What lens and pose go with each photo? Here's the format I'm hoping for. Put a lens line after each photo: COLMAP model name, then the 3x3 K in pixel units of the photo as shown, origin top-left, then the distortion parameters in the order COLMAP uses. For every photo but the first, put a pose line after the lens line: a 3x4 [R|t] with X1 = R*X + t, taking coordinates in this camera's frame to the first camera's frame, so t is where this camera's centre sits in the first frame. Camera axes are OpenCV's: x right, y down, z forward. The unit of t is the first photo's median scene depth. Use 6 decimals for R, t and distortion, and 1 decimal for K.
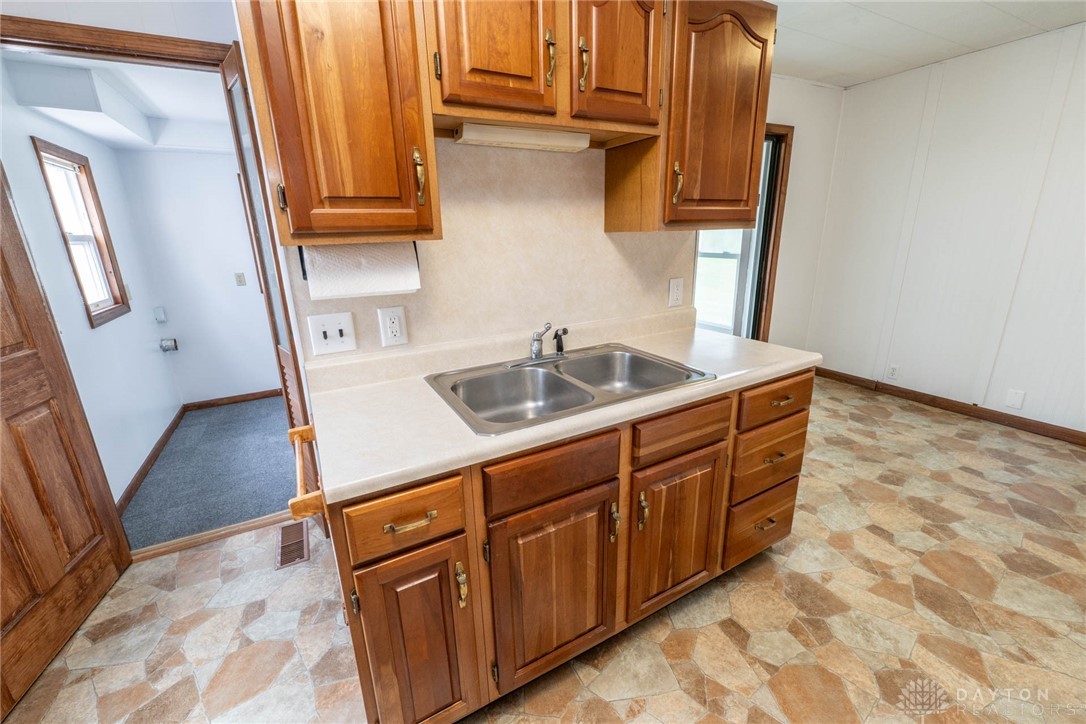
lens RADIAL K [[437.1, 0, 543.0], [0, 437.1, 362.0], [0, 0, 1]] dist [0.000184, 0.000015]
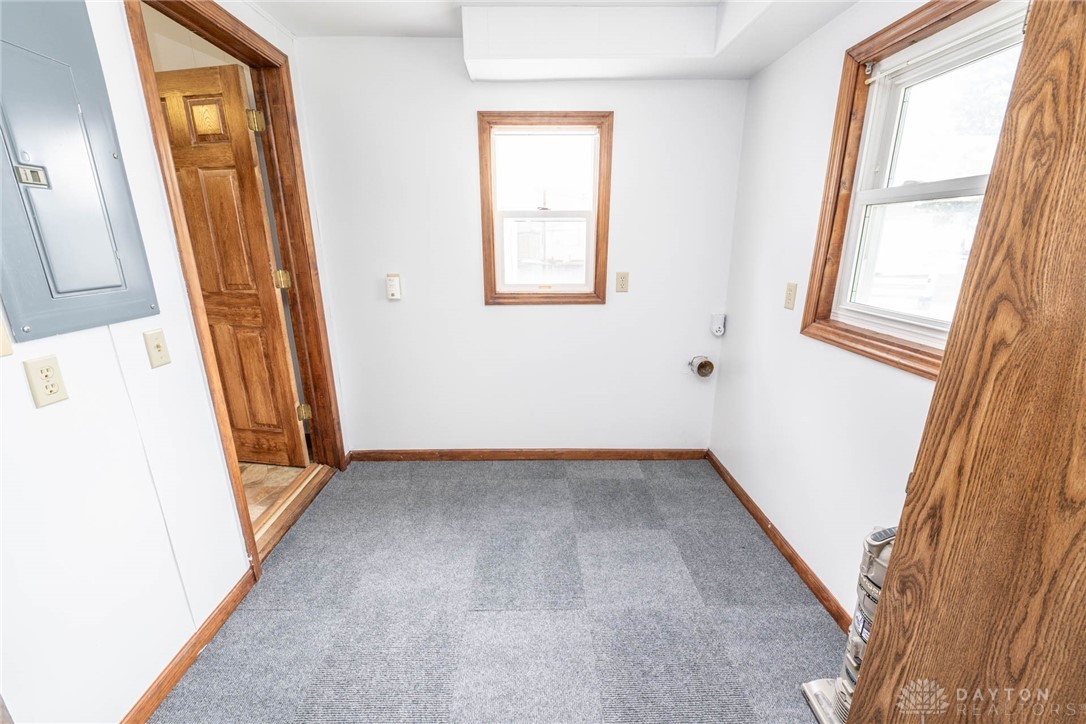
lens RADIAL K [[437.1, 0, 543.0], [0, 437.1, 362.0], [0, 0, 1]] dist [0.000184, 0.000015]
pose [[-0.449944, 0.248193, -0.857875, -0.290986], [-0.239365, 0.891942, 0.383593, -0.568865], [0.860380, 0.377941, -0.341916, 2.278549]]
